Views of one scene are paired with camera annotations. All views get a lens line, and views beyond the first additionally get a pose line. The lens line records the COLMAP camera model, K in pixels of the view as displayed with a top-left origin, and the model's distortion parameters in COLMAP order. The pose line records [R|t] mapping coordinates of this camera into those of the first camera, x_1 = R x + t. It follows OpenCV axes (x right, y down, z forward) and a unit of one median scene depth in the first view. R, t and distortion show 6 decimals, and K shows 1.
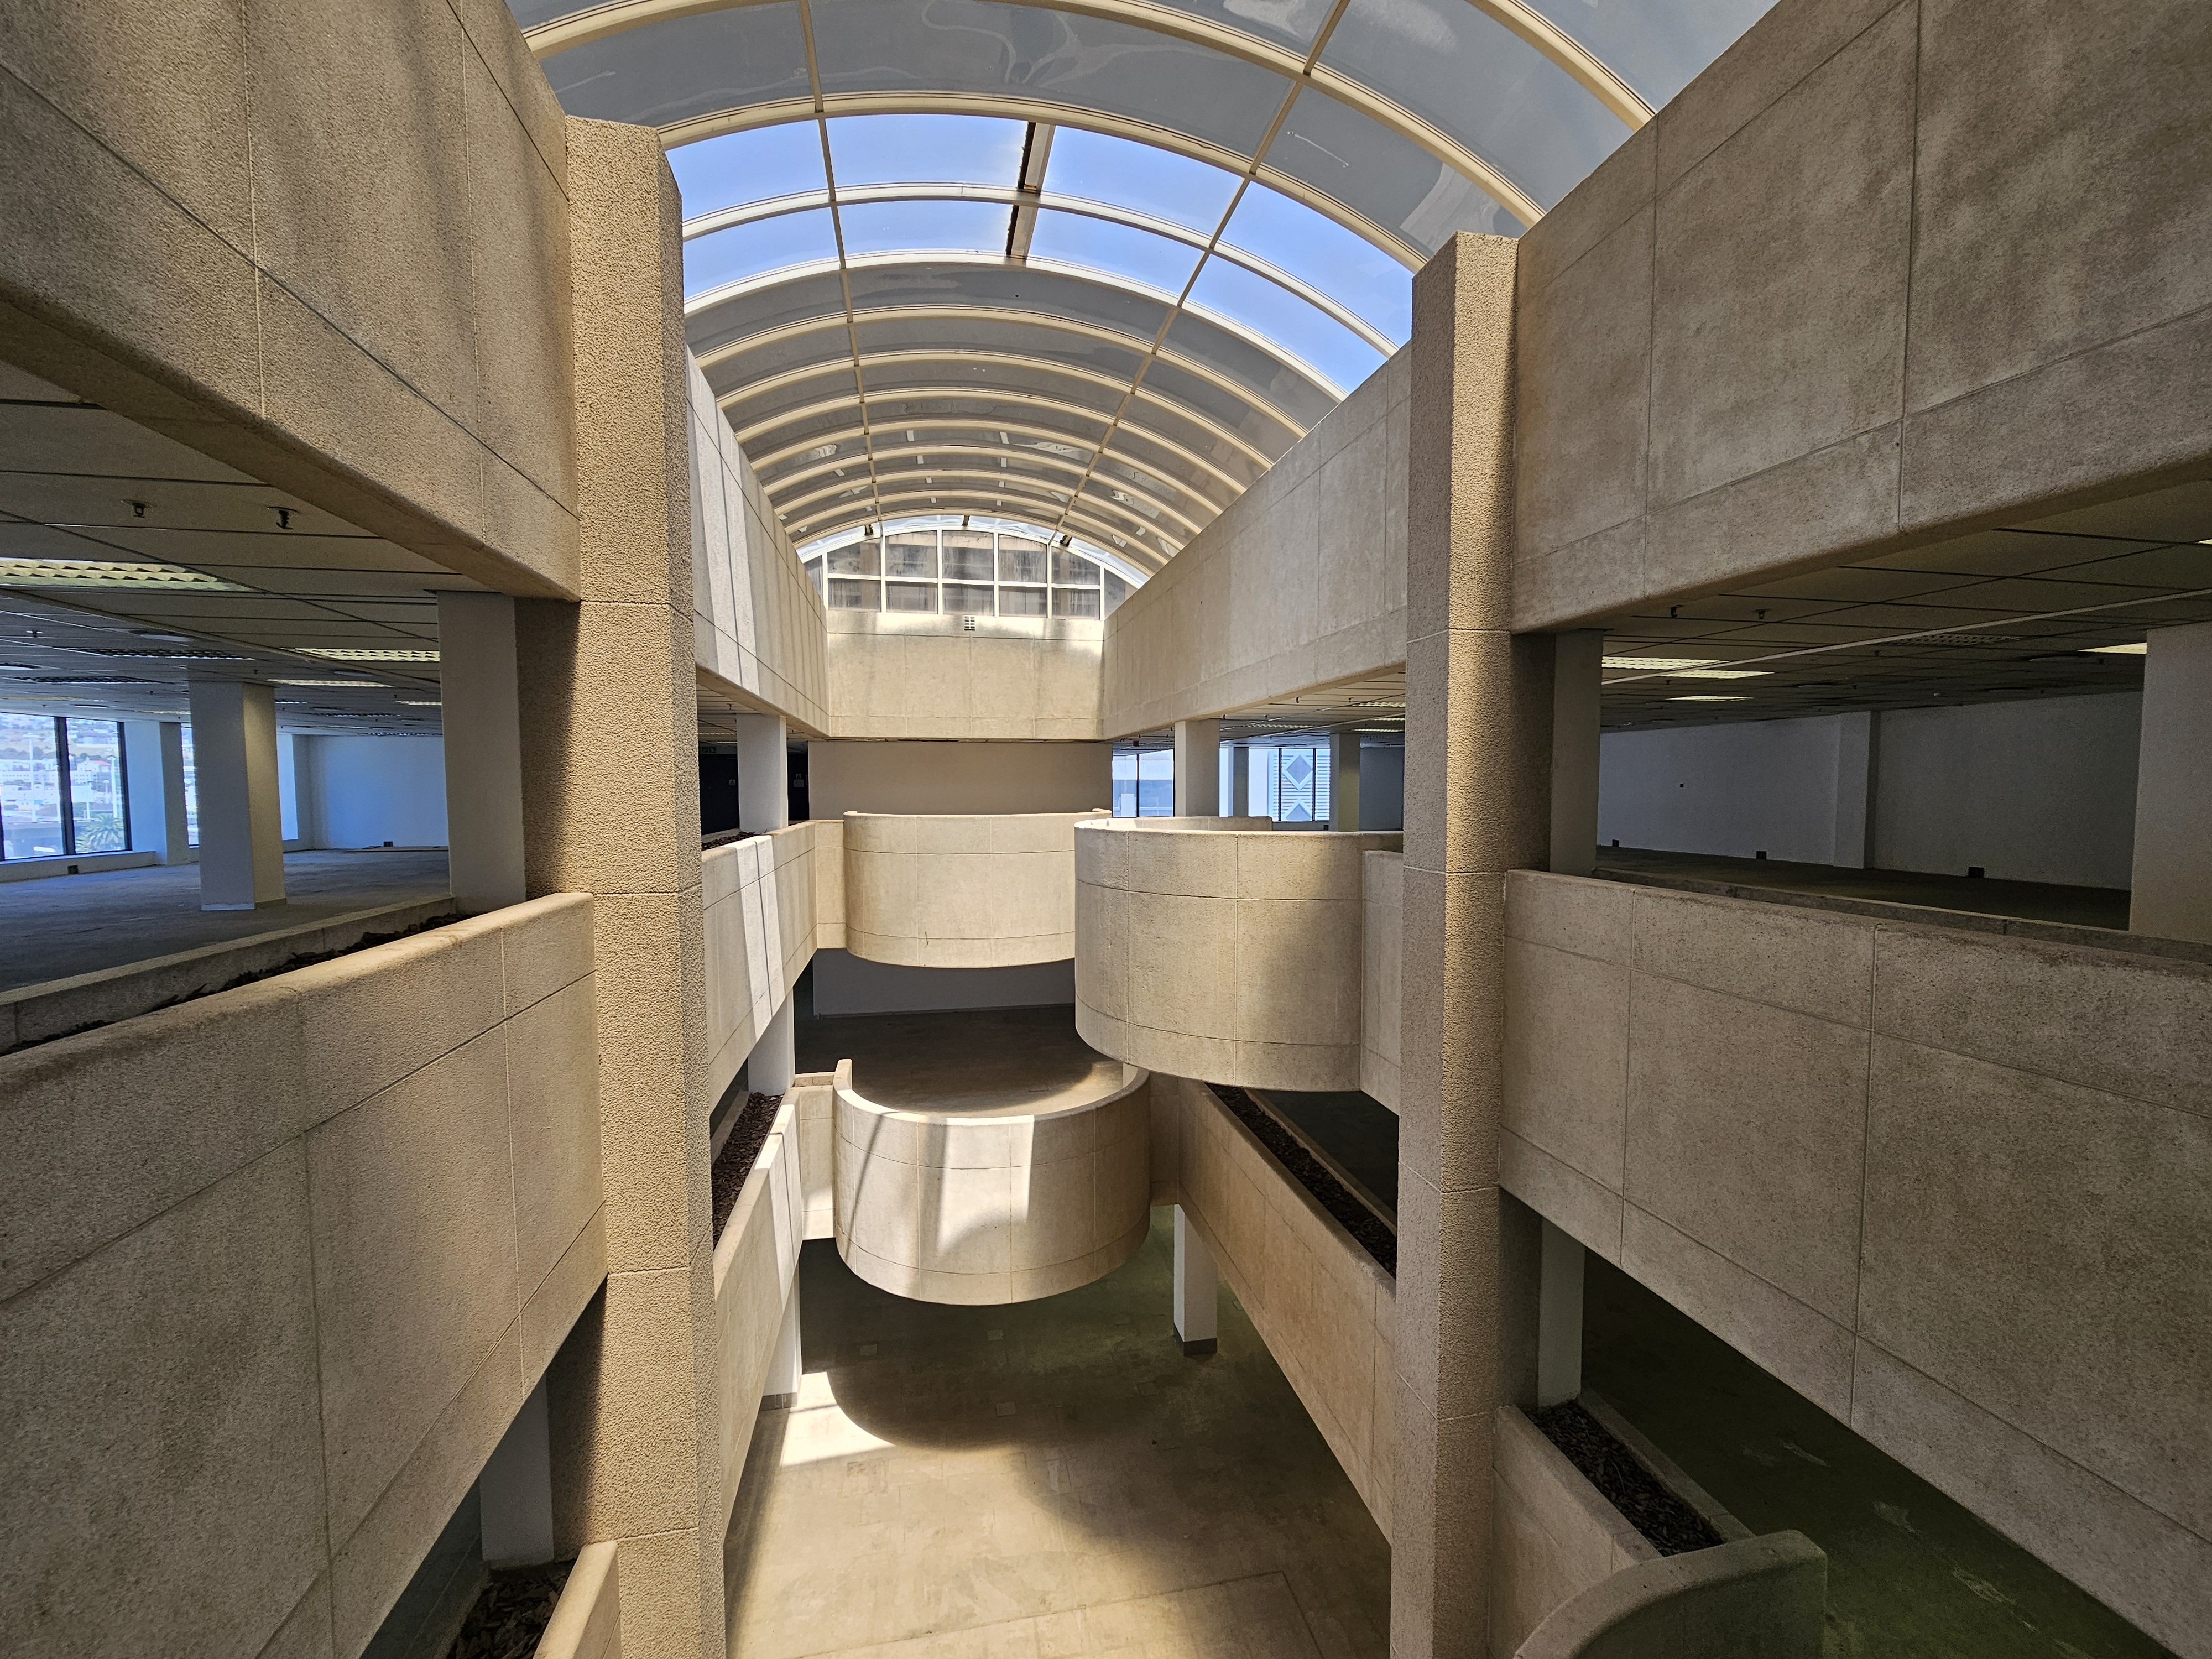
lens RADIAL K [[906.7, 0, 1116.5], [0, 906.7, 829.1], [0, 0, 1]] dist [-0.002669, -0.000190]
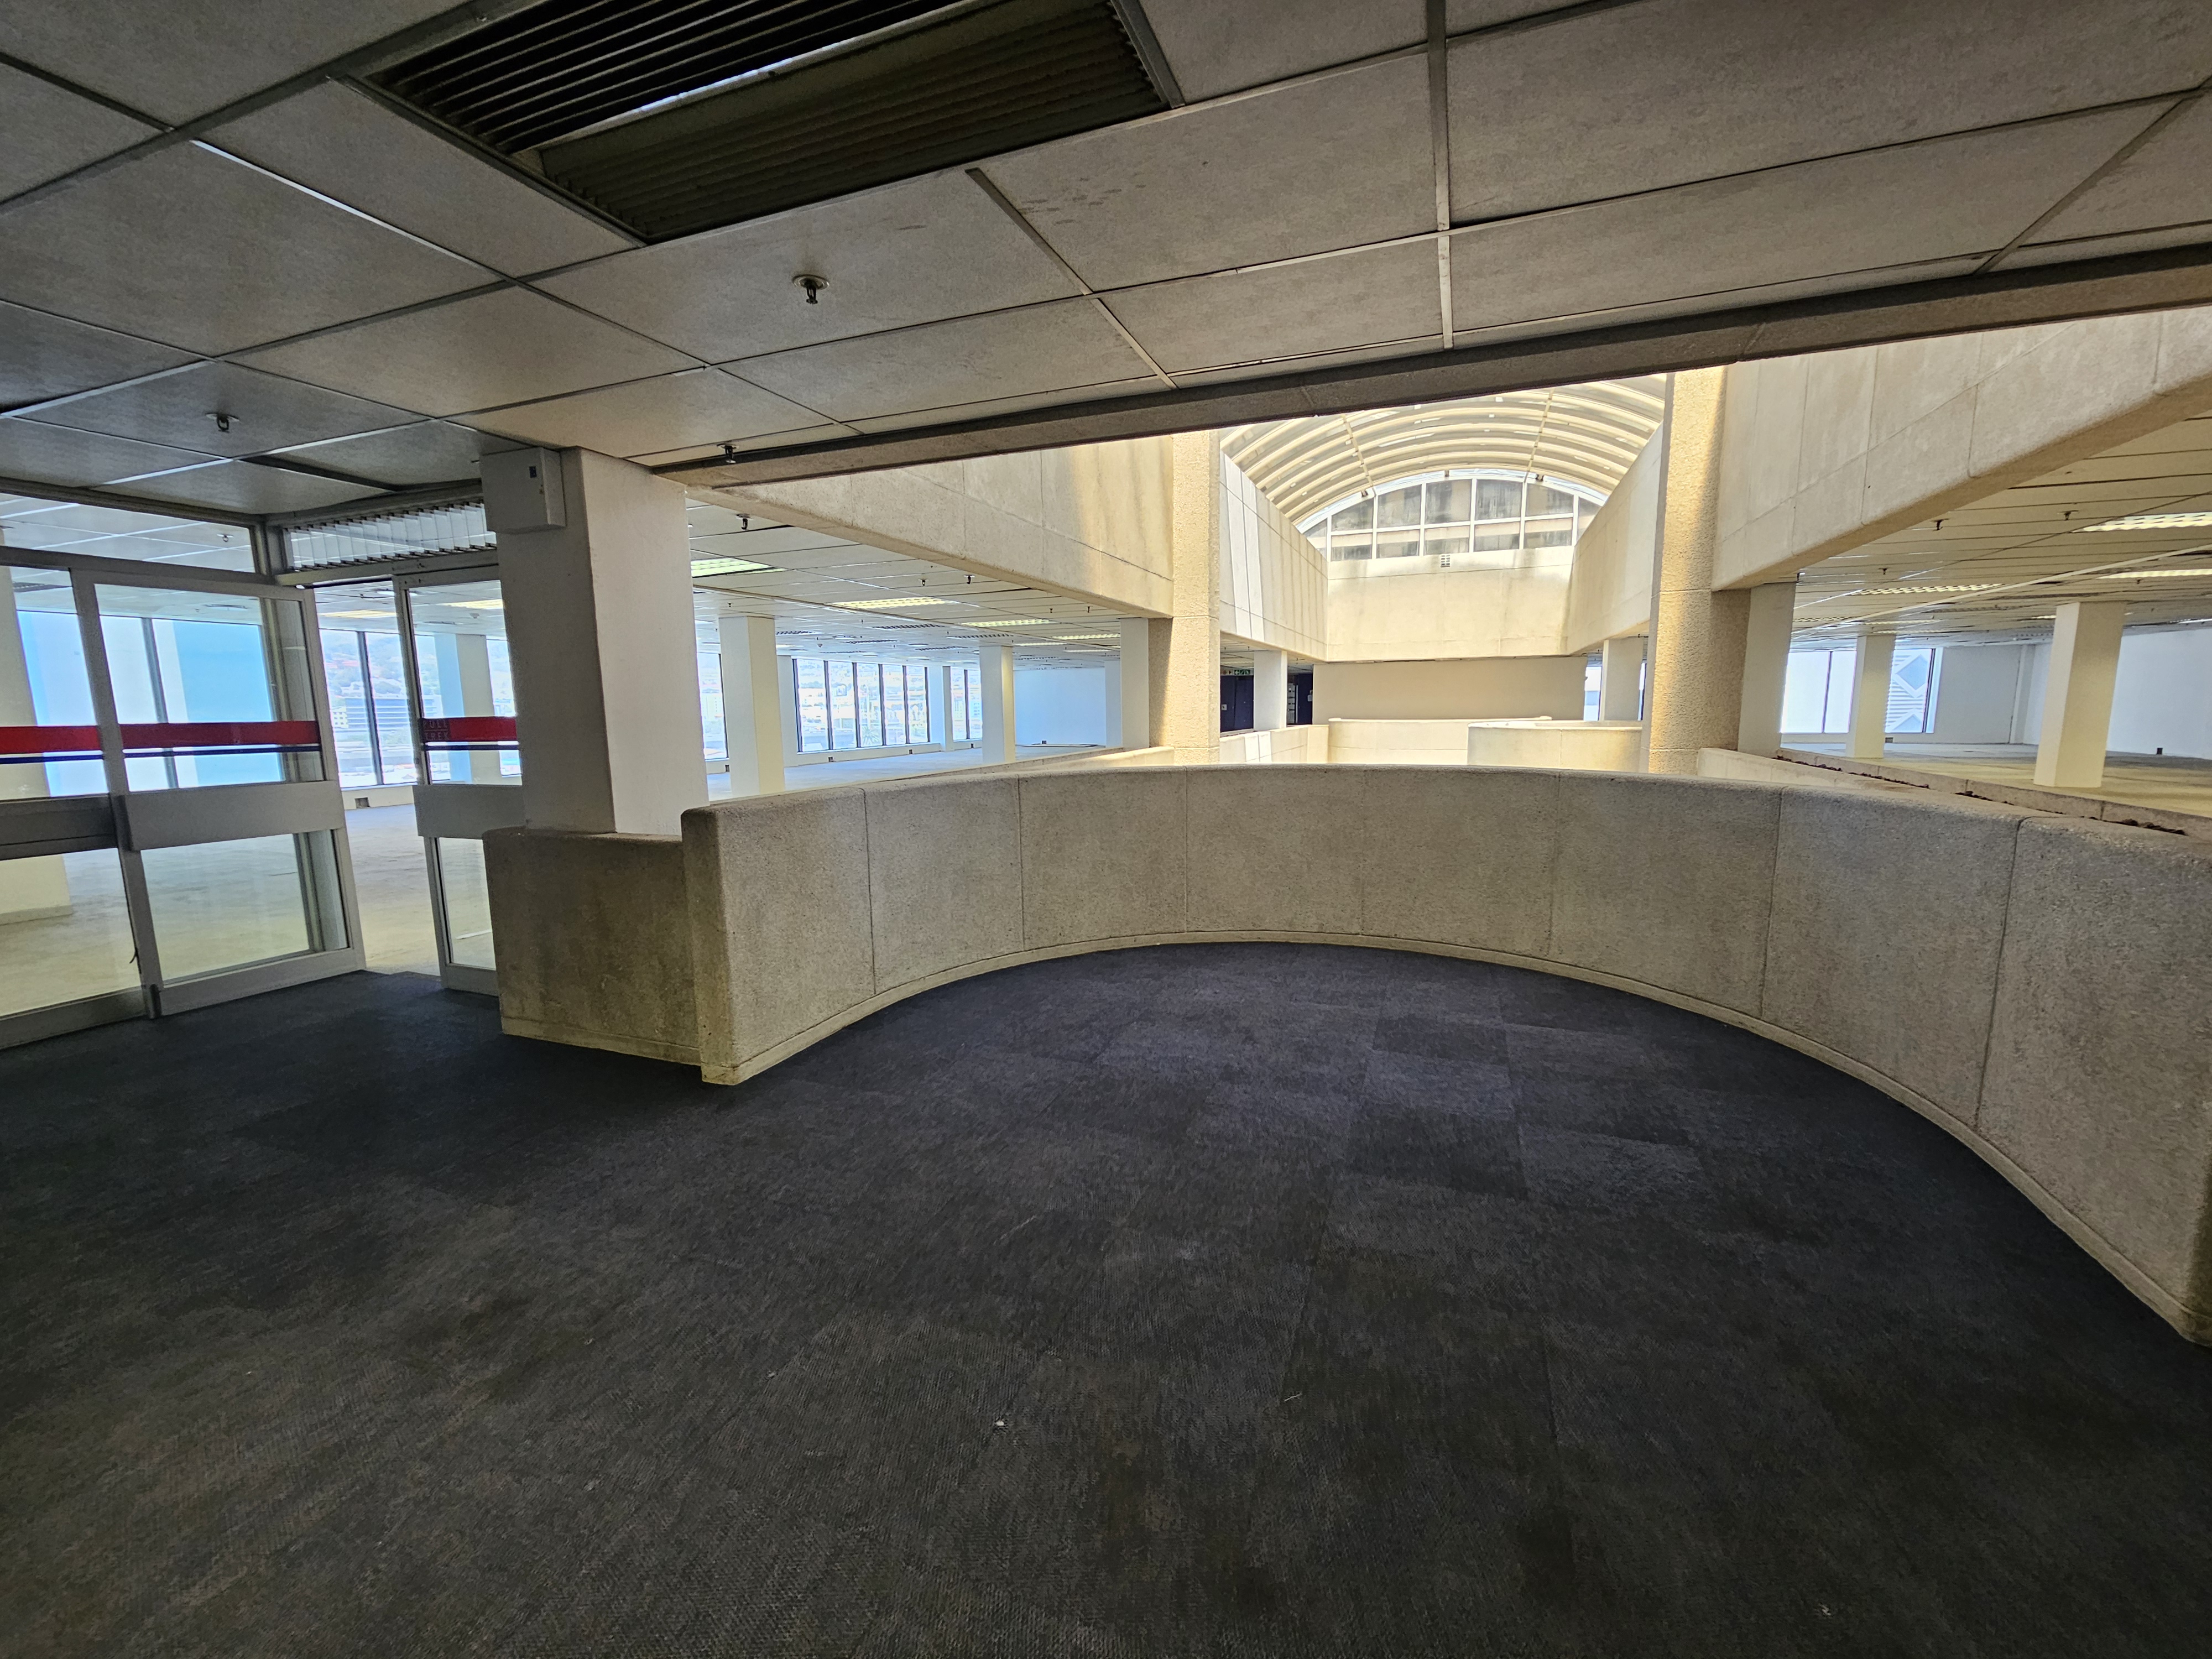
lens RADIAL K [[906.7, 0, 1102.2], [0, 906.7, 842.7], [0, 0, 1]] dist [-0.002669, -0.000190]
pose [[0.830743, 0.076145, -0.551423, 0.168293], [-0.016143, 0.993479, 0.112868, 0.017257], [0.556422, -0.084863, 0.826555, -0.309313]]
